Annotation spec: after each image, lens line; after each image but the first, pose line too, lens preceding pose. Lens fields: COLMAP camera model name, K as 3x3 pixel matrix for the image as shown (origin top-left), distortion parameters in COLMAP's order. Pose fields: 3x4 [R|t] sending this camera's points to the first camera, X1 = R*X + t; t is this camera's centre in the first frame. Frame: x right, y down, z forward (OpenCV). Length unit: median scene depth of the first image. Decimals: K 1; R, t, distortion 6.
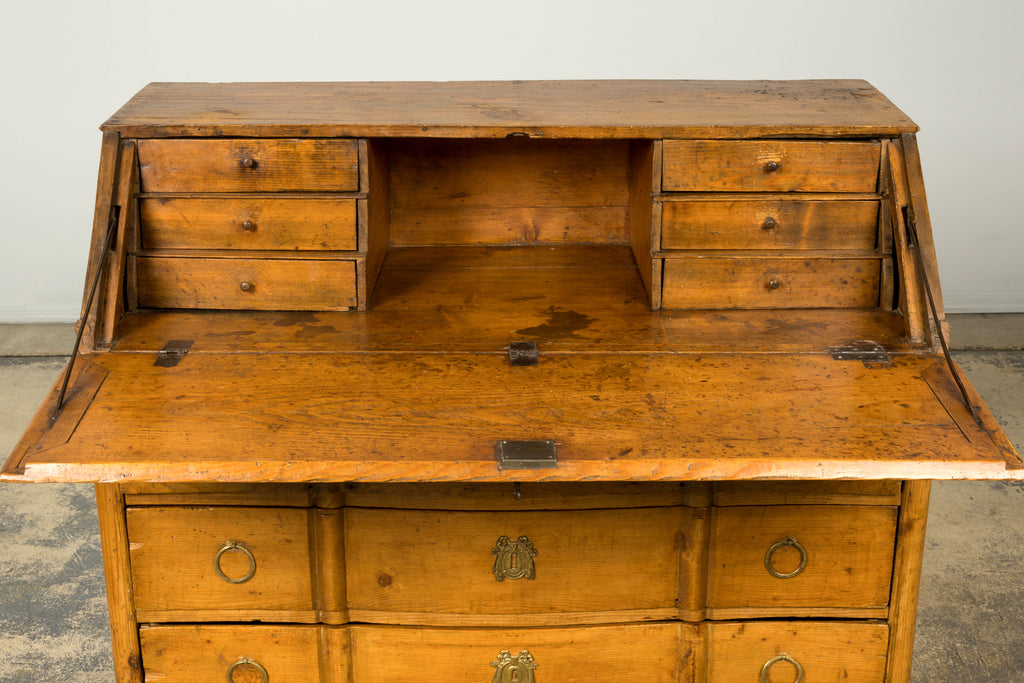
lens RADIAL K [[1482.1, 0, 535.9], [0, 1482.1, 319.7], [0, 0, 1]] dist [-0.019039, 0.000000]
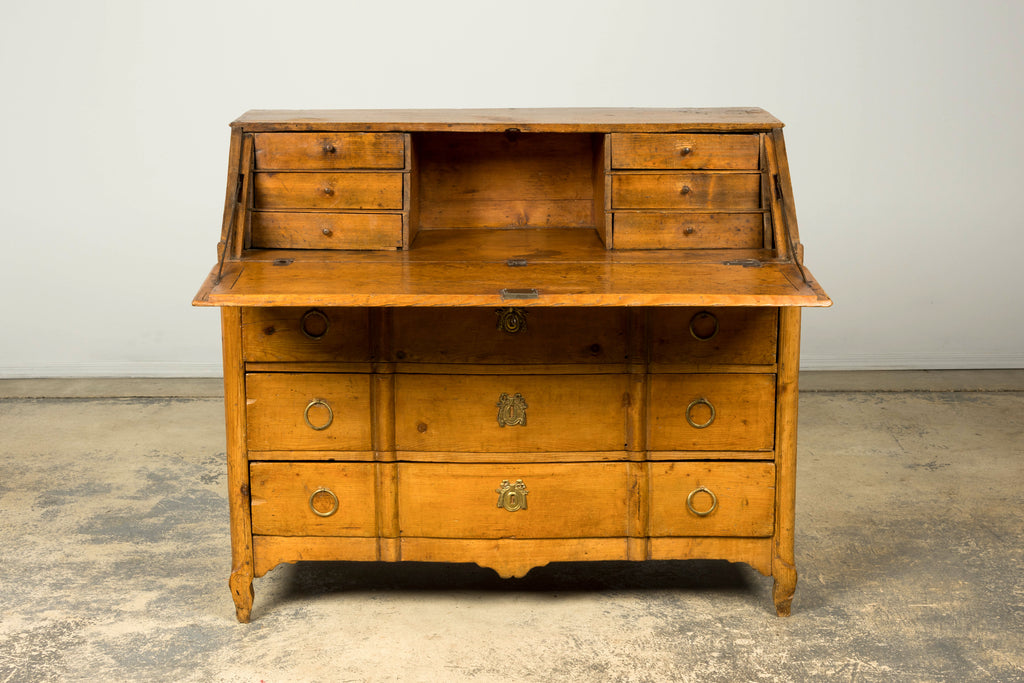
lens RADIAL K [[1794.3, 0, 568.5], [0, 1794.3, 277.0], [0, 0, 1]] dist [-0.039719, 0.000000]
pose [[0.999783, -0.006331, 0.019837, 0.006846], [0.009606, 0.985464, -0.169610, 0.323221], [-0.018474, 0.169764, 0.985312, -0.735199]]
